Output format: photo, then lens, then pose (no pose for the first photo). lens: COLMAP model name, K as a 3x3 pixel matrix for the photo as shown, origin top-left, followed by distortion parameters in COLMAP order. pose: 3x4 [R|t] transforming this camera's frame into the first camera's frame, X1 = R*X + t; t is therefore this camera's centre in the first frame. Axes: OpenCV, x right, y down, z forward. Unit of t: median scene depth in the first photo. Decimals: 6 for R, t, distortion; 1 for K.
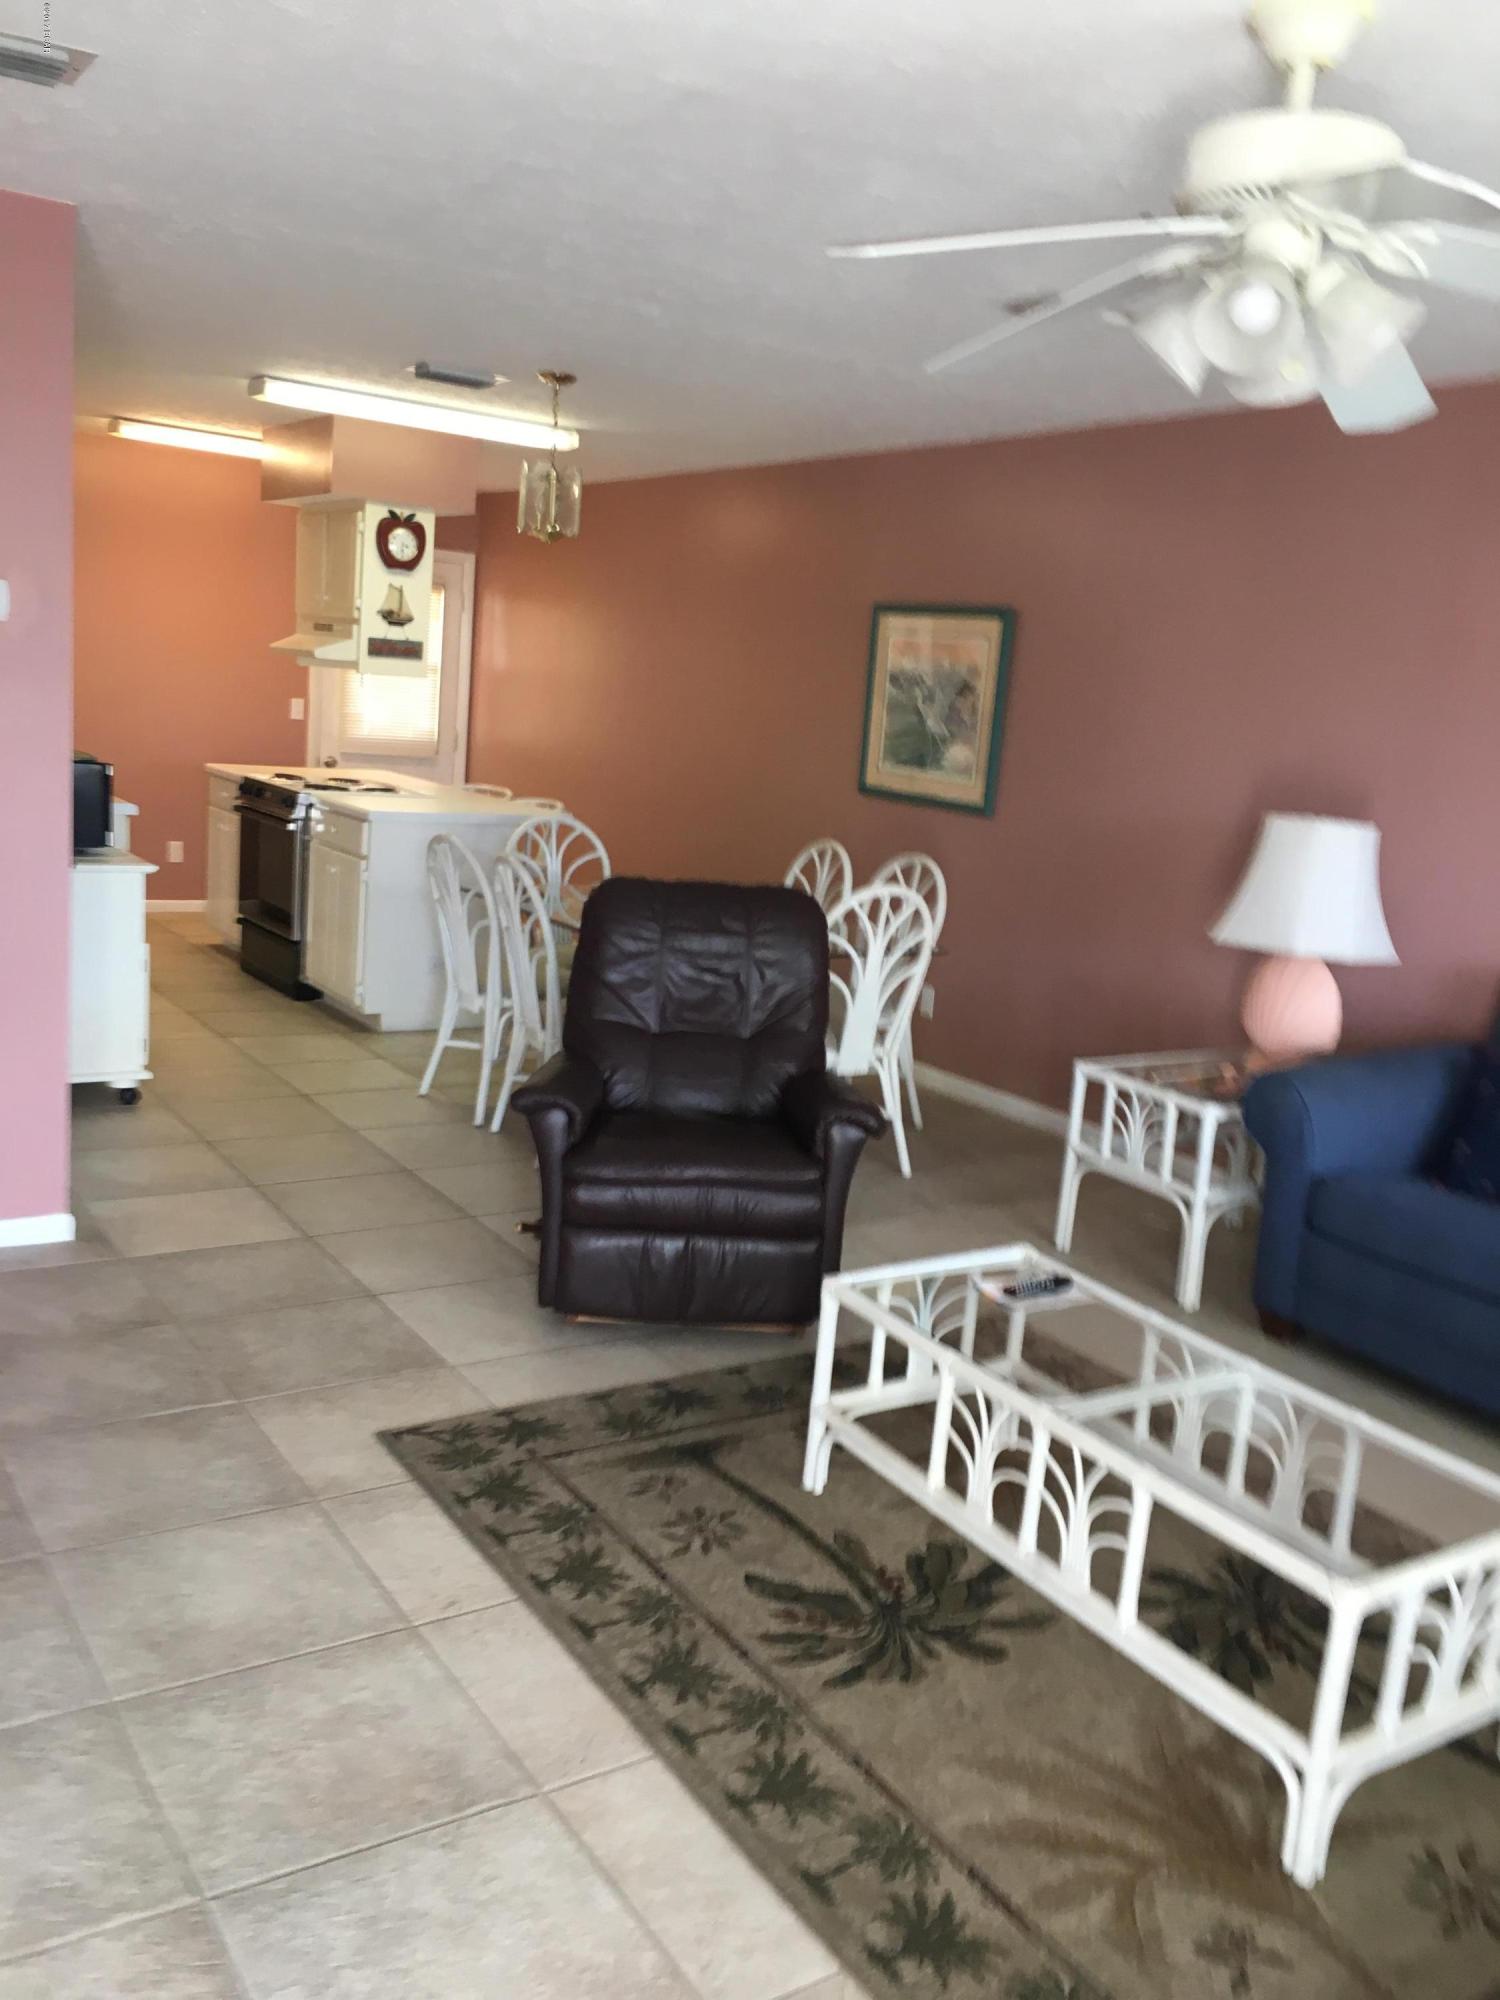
lens RADIAL K [[1725.4, 0, 743.5], [0, 1725.4, 1006.6], [0, 0, 1]] dist [0.102000, -0.124483]
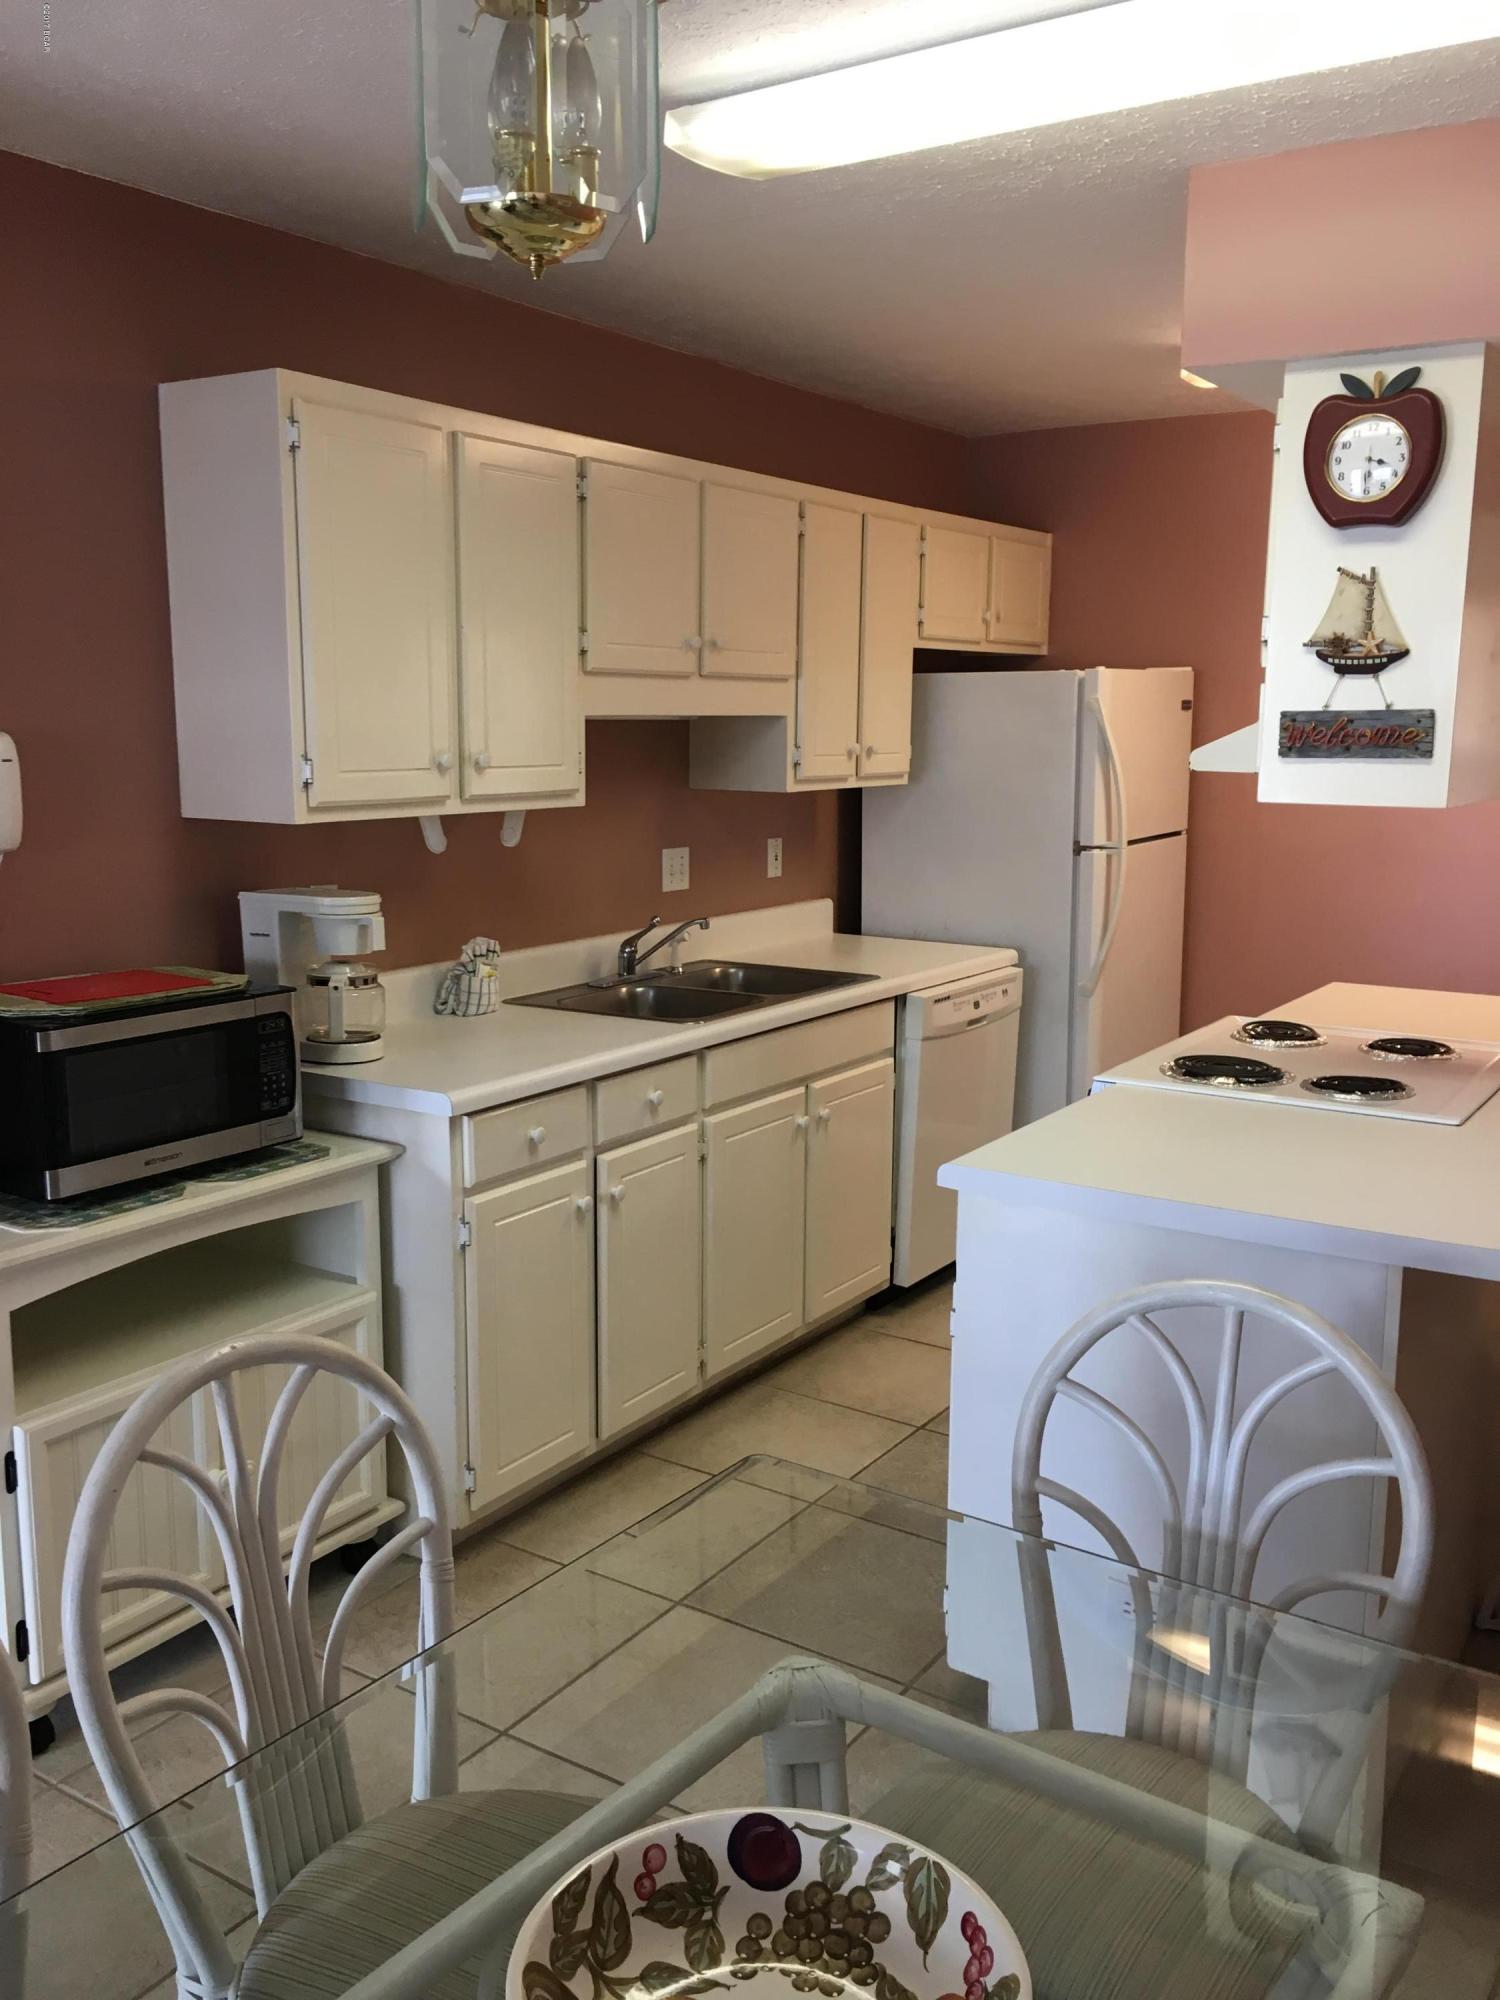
lens RADIAL K [[1725.4, 0, 750.1], [0, 1725.4, 992.8], [0, 0, 1]] dist [0.102000, -0.124483]
pose [[0.408021, 0.072769, -0.910068, 0.319207], [-0.151685, 0.988367, 0.011023, -0.426289], [0.900284, 0.133546, 0.414312, 2.322094]]
